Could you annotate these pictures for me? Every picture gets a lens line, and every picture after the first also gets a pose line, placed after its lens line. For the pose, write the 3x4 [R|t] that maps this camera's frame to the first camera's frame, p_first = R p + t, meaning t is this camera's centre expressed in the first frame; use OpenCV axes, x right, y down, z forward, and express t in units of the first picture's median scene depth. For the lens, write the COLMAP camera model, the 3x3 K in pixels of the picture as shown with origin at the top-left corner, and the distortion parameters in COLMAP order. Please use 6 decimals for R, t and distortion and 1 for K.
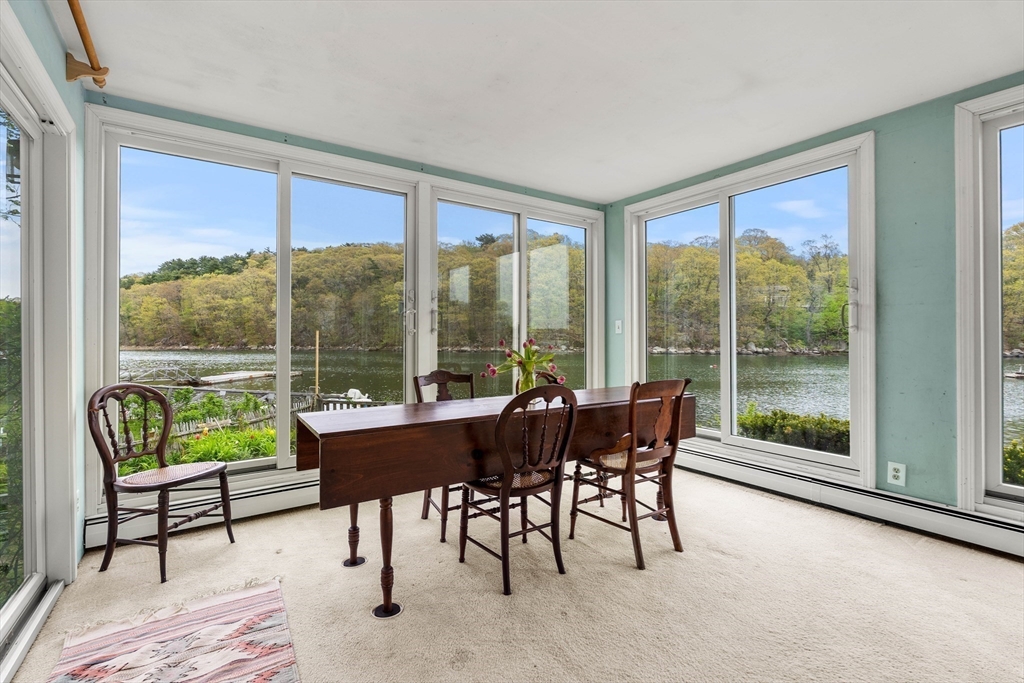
lens RADIAL K [[463.2, 0, 511.0], [0, 463.2, 335.8], [0, 0, 1]] dist [-0.000227, 0.000104]
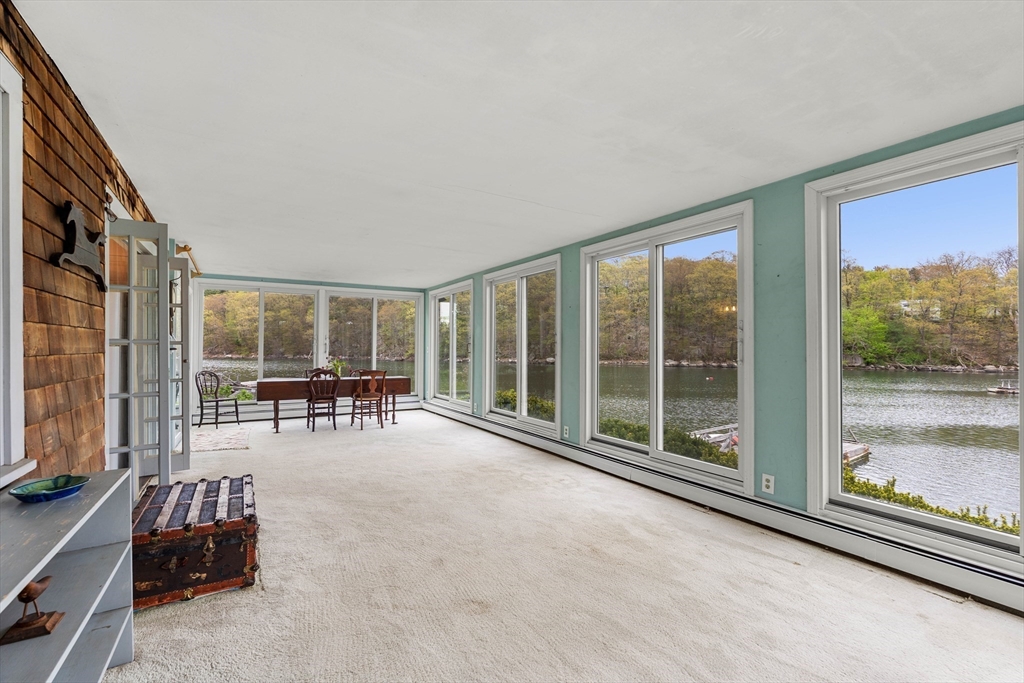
lens RADIAL K [[456.6, 0, 512.0], [0, 456.6, 341.5], [0, 0, 1]] dist [0.001810, 0.000654]
pose [[0.997989, 0.005537, -0.063141, 0.147551], [-0.005947, 0.999962, -0.006319, -0.038027], [0.063103, 0.006681, 0.997985, -0.143390]]
